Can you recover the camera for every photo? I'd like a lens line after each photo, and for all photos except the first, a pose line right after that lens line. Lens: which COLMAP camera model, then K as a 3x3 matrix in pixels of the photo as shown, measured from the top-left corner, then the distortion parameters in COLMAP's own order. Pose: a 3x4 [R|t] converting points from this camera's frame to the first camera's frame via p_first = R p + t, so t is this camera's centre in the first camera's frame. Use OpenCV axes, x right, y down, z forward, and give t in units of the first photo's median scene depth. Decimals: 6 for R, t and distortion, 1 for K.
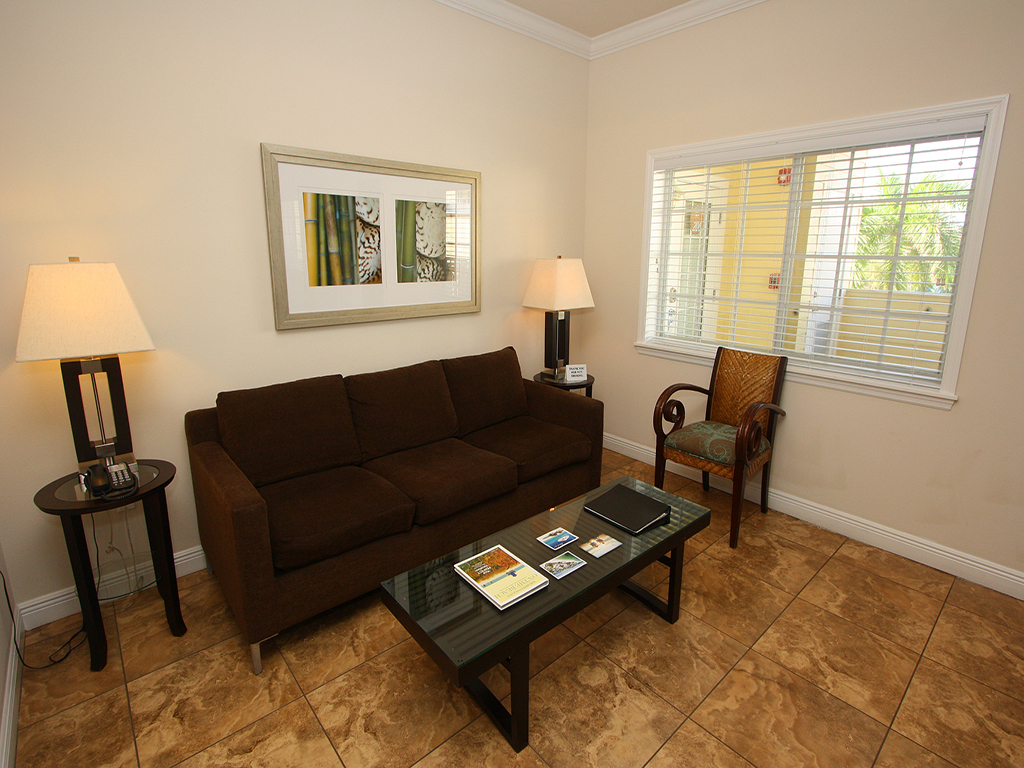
lens RADIAL K [[513.8, 0, 509.6], [0, 513.8, 367.6], [0, 0, 1]] dist [-0.014291, -0.000424]
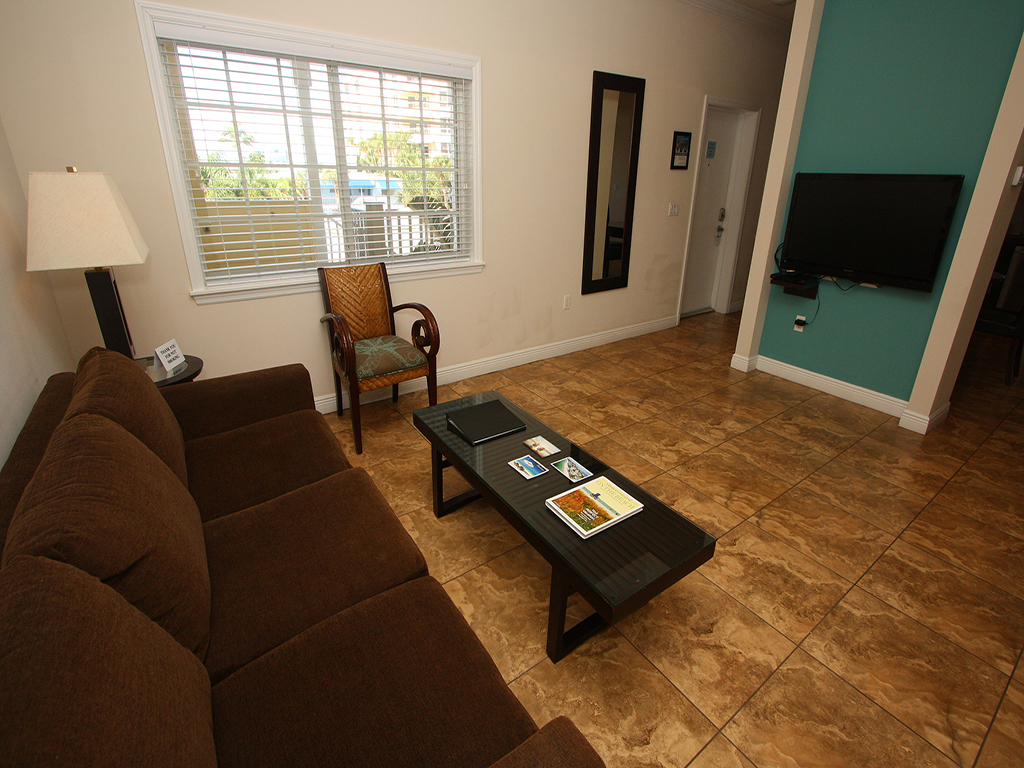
lens RADIAL K [[506.3, 0, 512.8], [0, 506.3, 353.1], [0, 0, 1]] dist [-0.004489, -0.000346]
pose [[0.072173, -0.345586, 0.935607, -0.782493], [0.198922, 0.924195, 0.326026, -0.206797], [-0.977354, 0.162583, 0.135446, 0.892076]]
